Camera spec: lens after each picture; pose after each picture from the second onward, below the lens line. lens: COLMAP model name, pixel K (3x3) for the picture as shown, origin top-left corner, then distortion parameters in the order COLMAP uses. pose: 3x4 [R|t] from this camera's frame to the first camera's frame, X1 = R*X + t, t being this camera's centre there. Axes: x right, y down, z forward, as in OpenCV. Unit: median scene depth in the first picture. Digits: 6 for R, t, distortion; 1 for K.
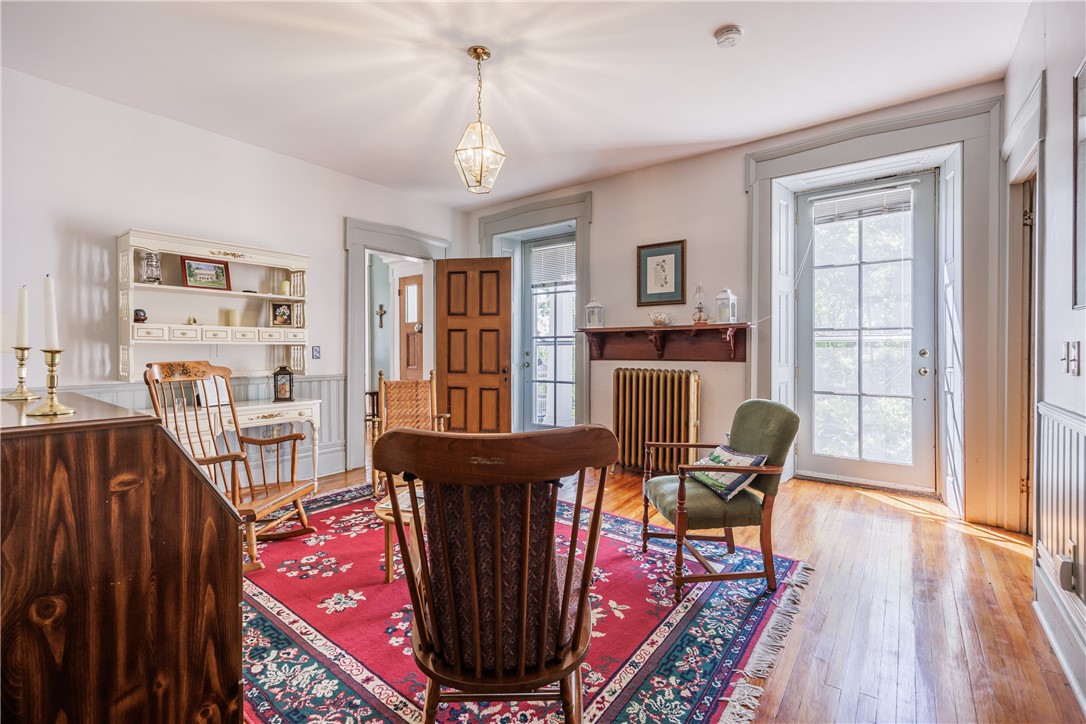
lens RADIAL K [[474.0, 0, 548.1], [0, 474.0, 355.0], [0, 0, 1]] dist [0.000165, 0.000320]
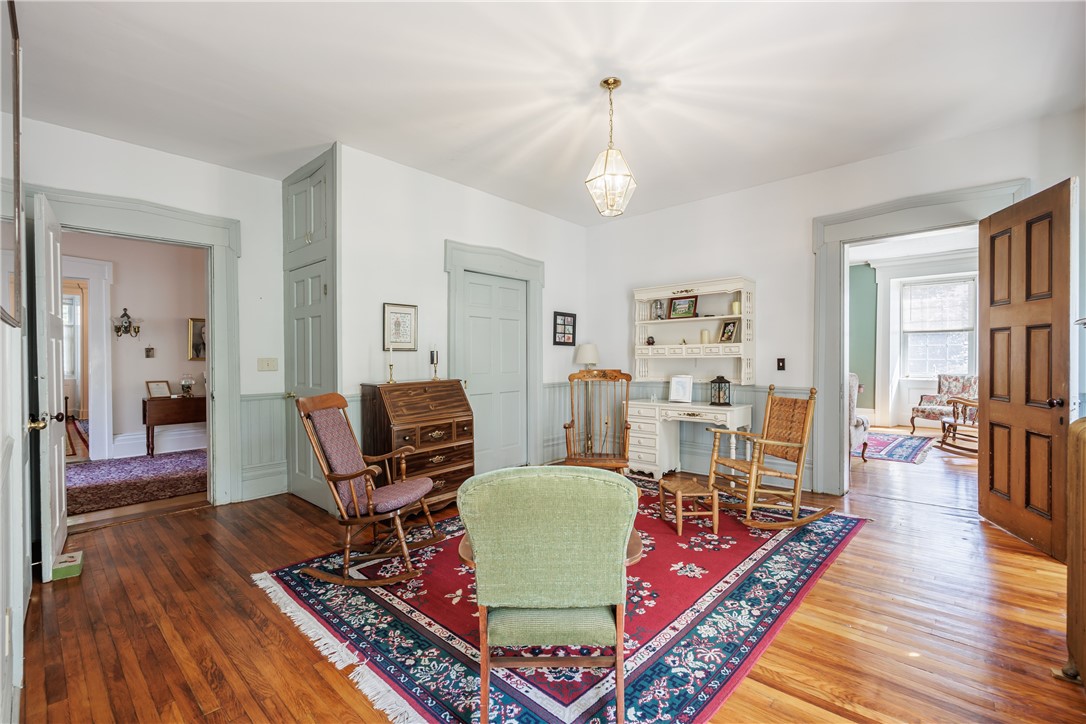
lens RADIAL K [[474.0, 0, 549.4], [0, 474.0, 363.2], [0, 0, 1]] dist [0.000165, 0.000320]
pose [[-0.100667, 0.008586, -0.994883, 0.910835], [-0.004604, 0.999948, 0.009095, -0.023443], [0.994910, 0.005496, -0.100622, 0.961833]]
